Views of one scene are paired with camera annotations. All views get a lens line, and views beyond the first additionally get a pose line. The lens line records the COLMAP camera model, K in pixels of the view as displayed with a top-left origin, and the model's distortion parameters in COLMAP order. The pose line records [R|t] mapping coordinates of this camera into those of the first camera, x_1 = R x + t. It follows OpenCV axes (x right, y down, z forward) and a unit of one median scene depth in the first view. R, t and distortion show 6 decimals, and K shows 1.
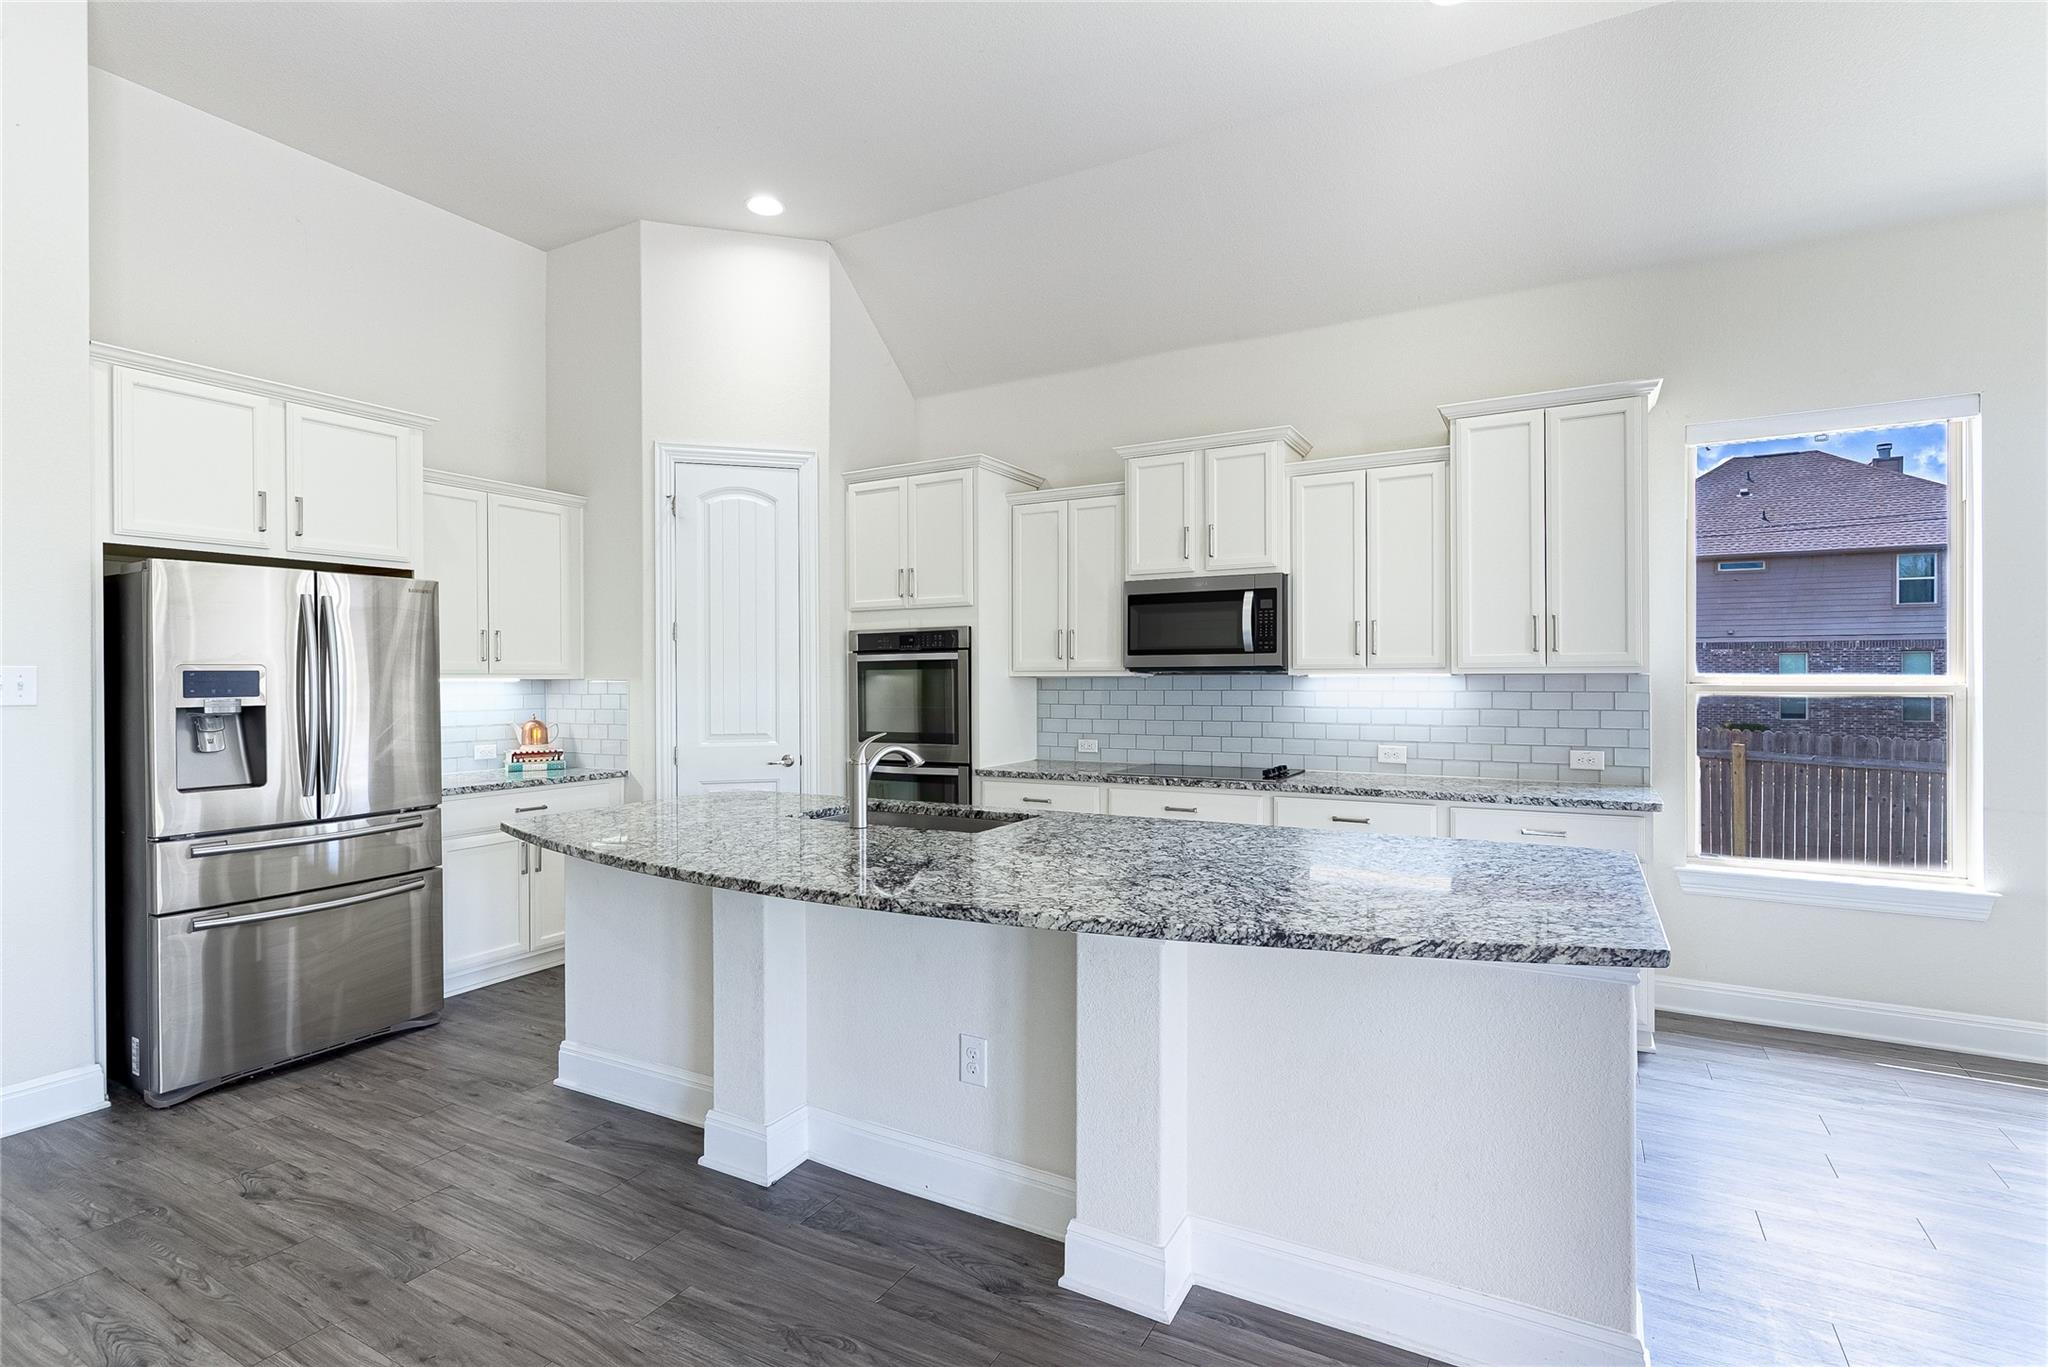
lens RADIAL K [[976.7, 0, 1020.9], [0, 976.7, 684.6], [0, 0, 1]] dist [0.001864, -0.000160]
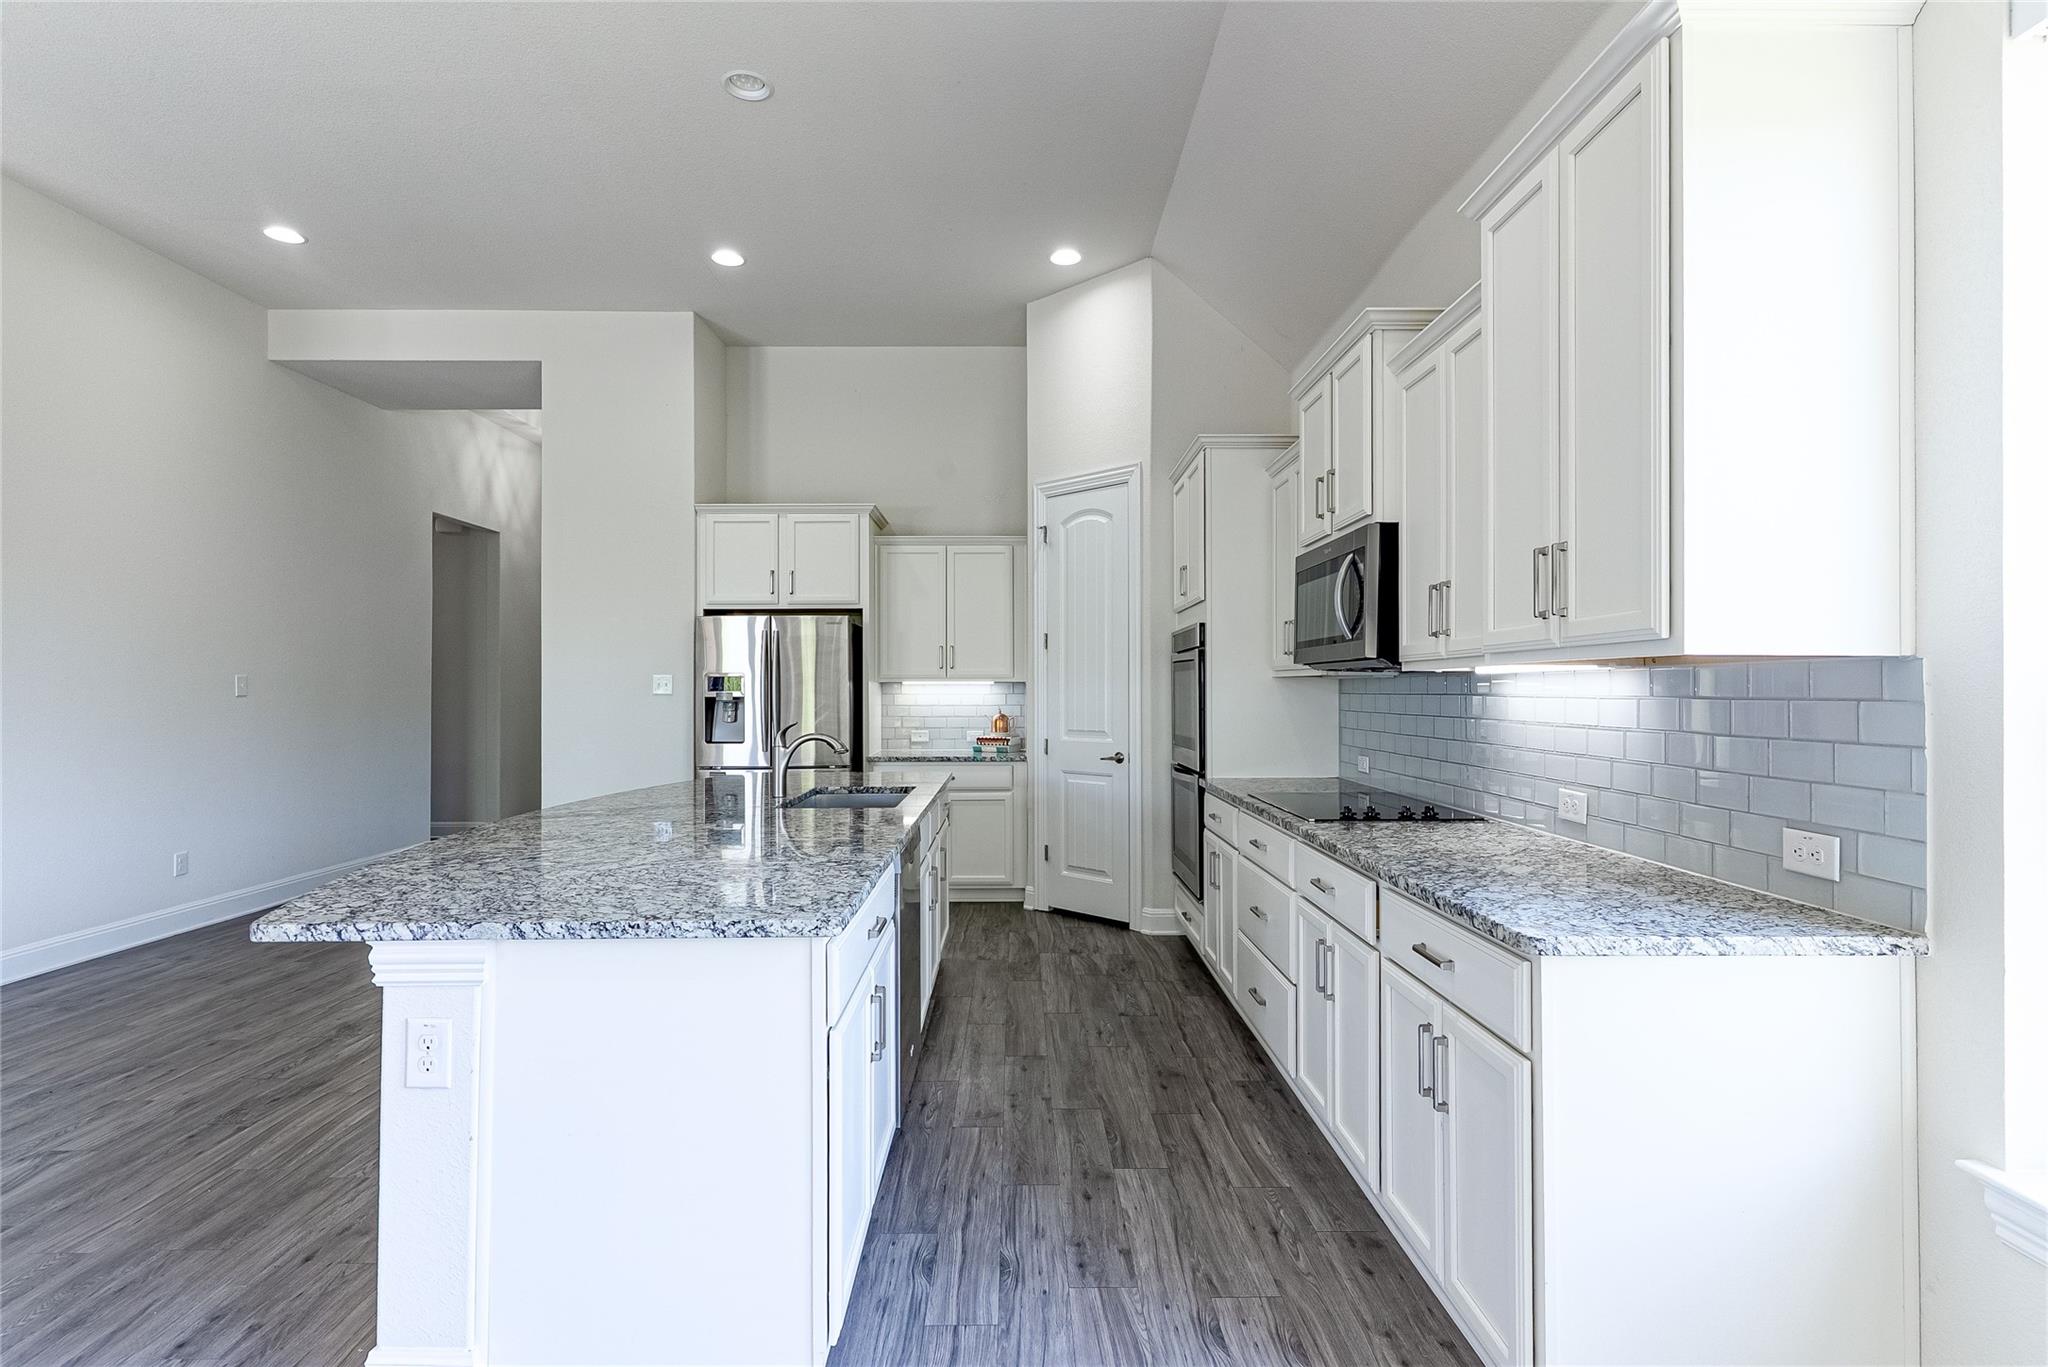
lens RADIAL K [[976.7, 0, 1025.2], [0, 976.7, 681.6], [0, 0, 1]] dist [0.001864, -0.000160]
pose [[0.494084, -0.004113, -0.869405, 0.663687], [-0.005470, 0.999954, -0.007839, 0.004471], [0.869397, 0.008629, 0.494039, 0.400767]]
